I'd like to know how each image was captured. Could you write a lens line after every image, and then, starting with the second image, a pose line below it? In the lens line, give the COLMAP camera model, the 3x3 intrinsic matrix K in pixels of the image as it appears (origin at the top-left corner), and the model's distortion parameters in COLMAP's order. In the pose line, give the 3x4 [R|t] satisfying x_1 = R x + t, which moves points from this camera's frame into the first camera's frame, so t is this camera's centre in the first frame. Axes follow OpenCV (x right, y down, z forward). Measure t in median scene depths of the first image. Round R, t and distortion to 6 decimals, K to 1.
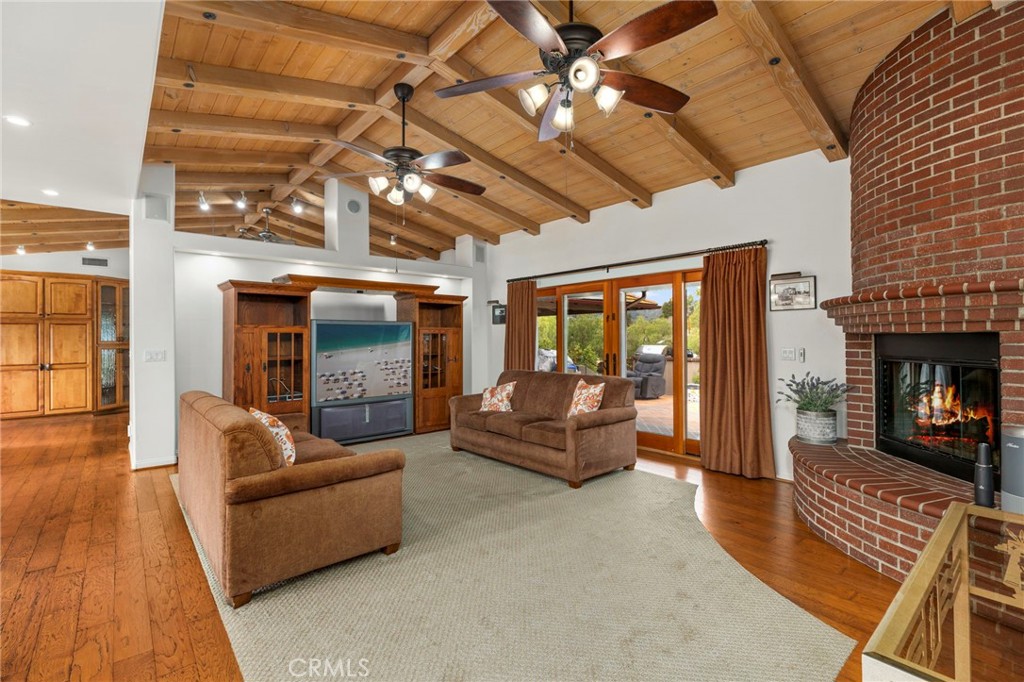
lens RADIAL K [[461.3, 0, 516.5], [0, 461.3, 336.6], [0, 0, 1]] dist [0.004695, 0.000720]
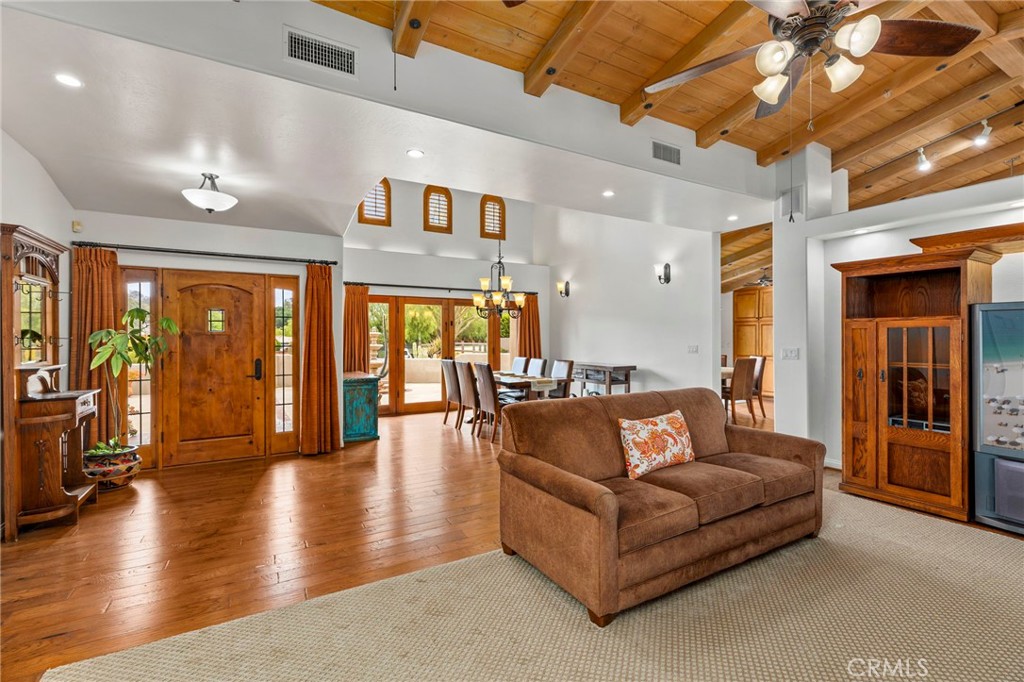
lens RADIAL K [[461.3, 0, 516.5], [0, 461.3, 336.6], [0, 0, 1]] dist [0.004695, 0.000720]
pose [[-0.188606, 0.001752, -0.982051, 0.186882], [0.006021, 0.999982, 0.000628, 0.000967], [0.982034, -0.005795, -0.188614, 0.392355]]
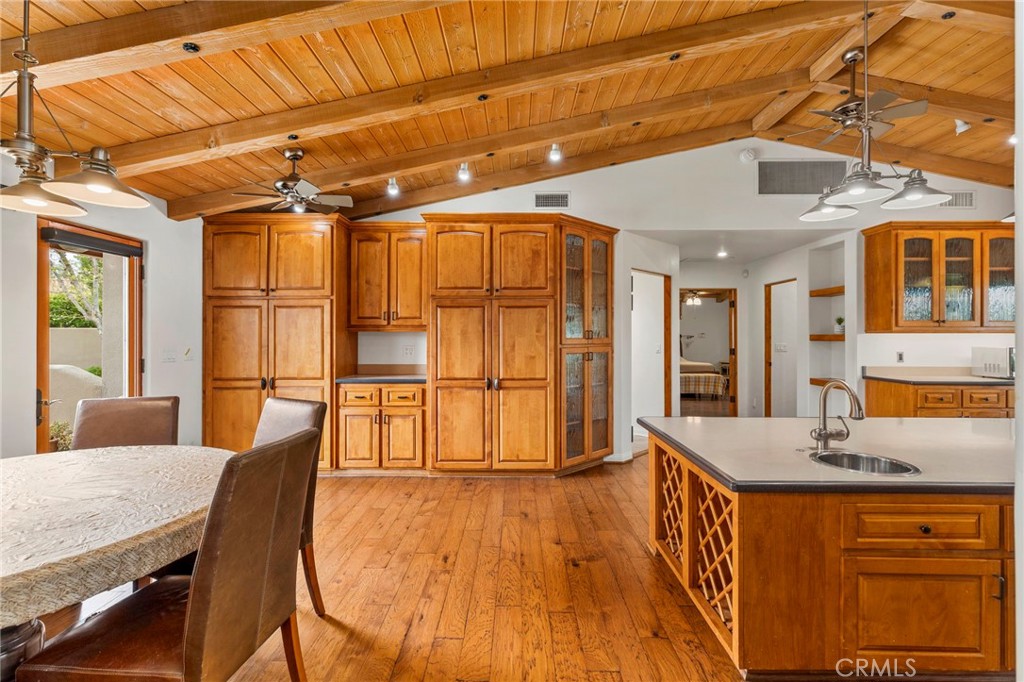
lens RADIAL K [[459.1, 0, 512.0], [0, 459.1, 341.0], [0, 0, 1]] dist [-0.002374, -0.000269]
pose [[0.740723, 0.010884, -0.671723, -0.626922], [-0.001048, 0.999886, 0.015045, 0.005490], [0.671810, -0.010440, 0.740650, 0.604733]]
